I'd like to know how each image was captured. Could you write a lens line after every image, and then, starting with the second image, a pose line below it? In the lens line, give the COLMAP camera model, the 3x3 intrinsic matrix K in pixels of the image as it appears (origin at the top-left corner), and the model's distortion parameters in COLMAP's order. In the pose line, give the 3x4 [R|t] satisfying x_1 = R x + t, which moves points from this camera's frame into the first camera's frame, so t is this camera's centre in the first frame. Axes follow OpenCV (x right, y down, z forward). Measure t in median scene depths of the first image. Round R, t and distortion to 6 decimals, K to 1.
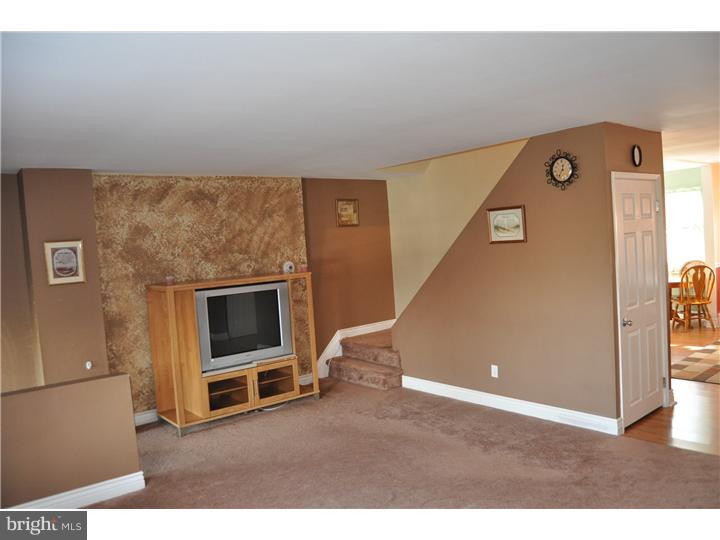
lens RADIAL K [[559.9, 0, 357.2], [0, 559.9, 268.5], [0, 0, 1]] dist [-0.094626, 0.032207]
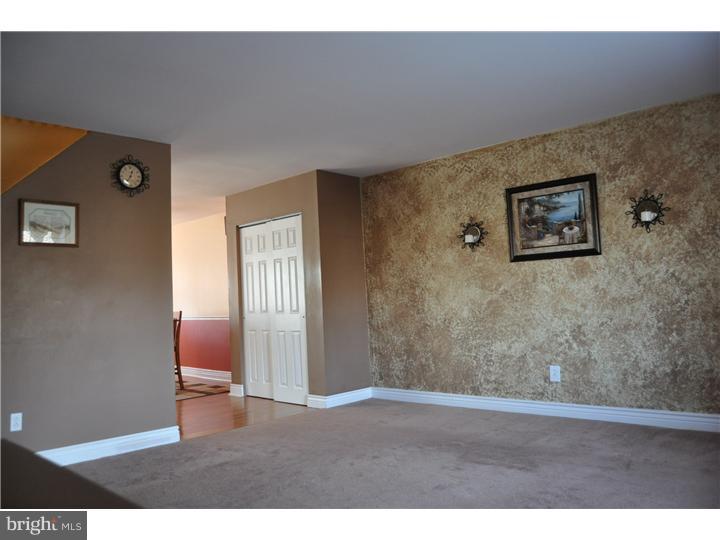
lens RADIAL K [[559.9, 0, 361.5], [0, 559.9, 269.6], [0, 0, 1]] dist [-0.094626, 0.032207]
pose [[-0.146938, 0.132053, 0.980291, -0.504564], [0.102254, 0.987767, -0.117733, 0.113953], [-0.983846, 0.082939, -0.158643, 0.632775]]
